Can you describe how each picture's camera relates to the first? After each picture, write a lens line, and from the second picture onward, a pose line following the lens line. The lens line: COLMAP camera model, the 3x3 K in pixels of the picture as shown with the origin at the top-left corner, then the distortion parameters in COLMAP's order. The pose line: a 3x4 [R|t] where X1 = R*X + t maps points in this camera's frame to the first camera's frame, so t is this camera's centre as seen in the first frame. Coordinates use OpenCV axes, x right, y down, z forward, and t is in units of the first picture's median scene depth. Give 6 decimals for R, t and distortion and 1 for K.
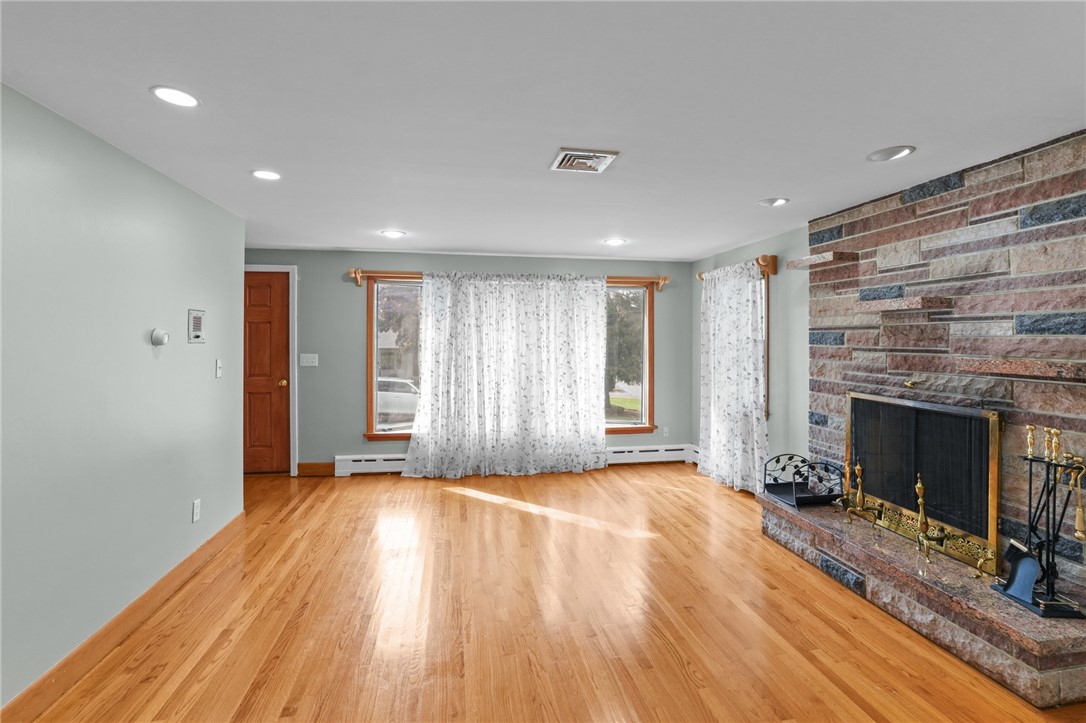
lens RADIAL K [[510.0, 0, 540.1], [0, 510.0, 337.5], [0, 0, 1]] dist [-0.000562, 0.000027]
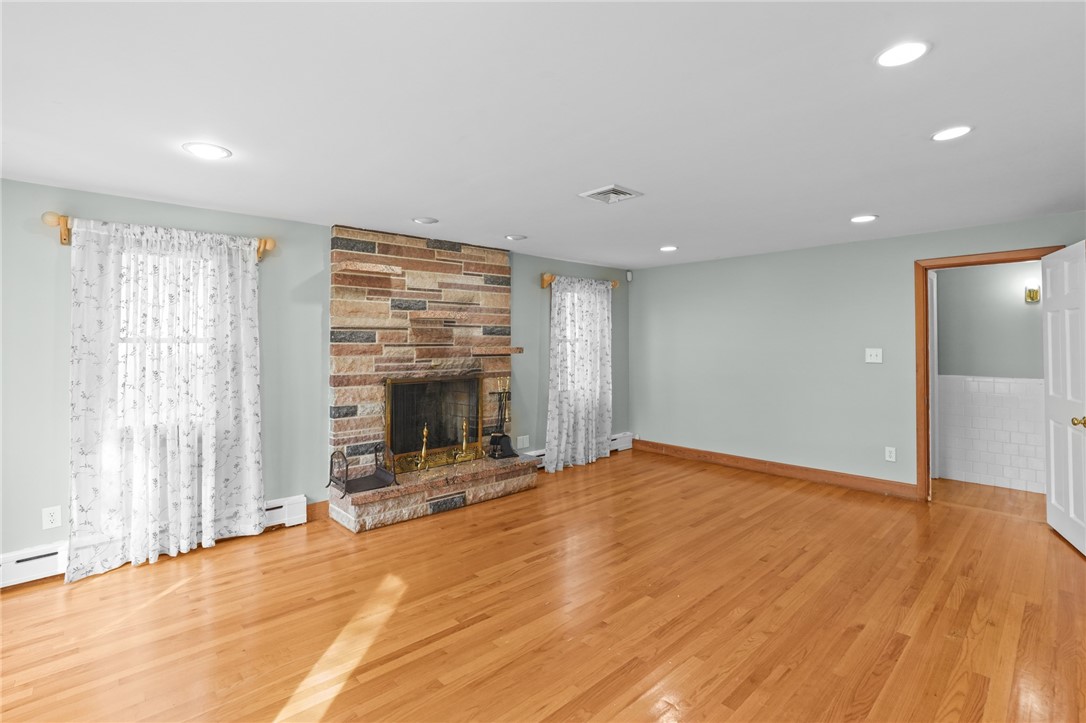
lens RADIAL K [[510.0, 0, 540.1], [0, 510.0, 337.5], [0, 0, 1]] dist [-0.000562, 0.000027]
pose [[-0.535411, 0.013789, 0.844479, -0.697497], [0.005410, 0.999902, -0.012897, 0.023541], [-0.844575, -0.002336, -0.535433, 1.456525]]
